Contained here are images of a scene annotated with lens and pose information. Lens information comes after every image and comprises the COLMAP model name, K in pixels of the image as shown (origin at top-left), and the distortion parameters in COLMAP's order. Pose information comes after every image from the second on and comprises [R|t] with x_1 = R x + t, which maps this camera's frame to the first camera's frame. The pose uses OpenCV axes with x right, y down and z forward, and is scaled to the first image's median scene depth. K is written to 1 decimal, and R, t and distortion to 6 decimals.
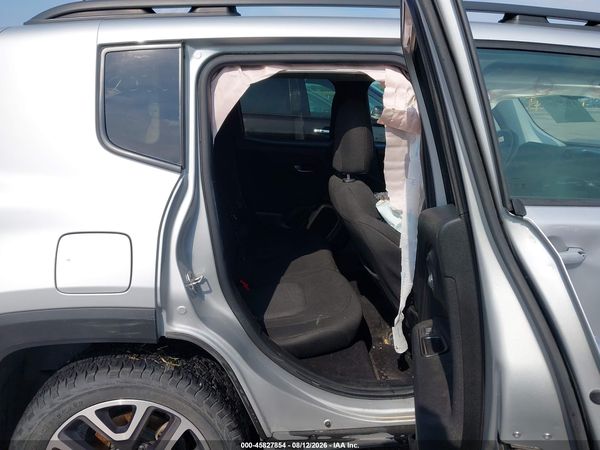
lens RADIAL K [[480.0, 0, 300.9], [0, 480.0, 225.4], [0, 0, 1]] dist [-0.003409, 0.002641]
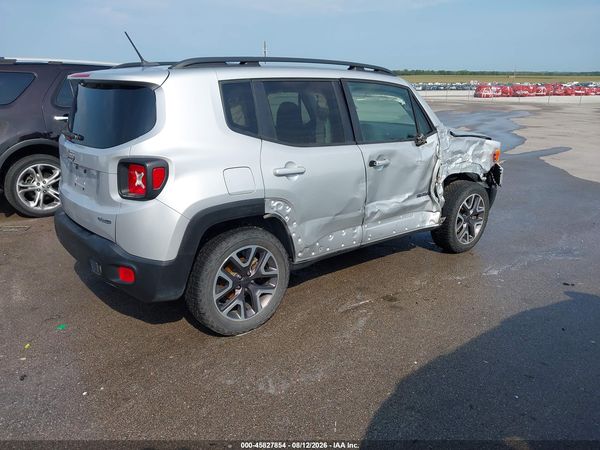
lens RADIAL K [[480.0, 0, 295.0], [0, 480.0, 224.1], [0, 0, 1]] dist [-0.003409, 0.002641]
pose [[0.821162, -0.160225, 0.547742, -1.344941], [0.141961, 0.986960, 0.075880, 0.132236], [-0.552757, 0.015448, 0.833199, -0.911929]]
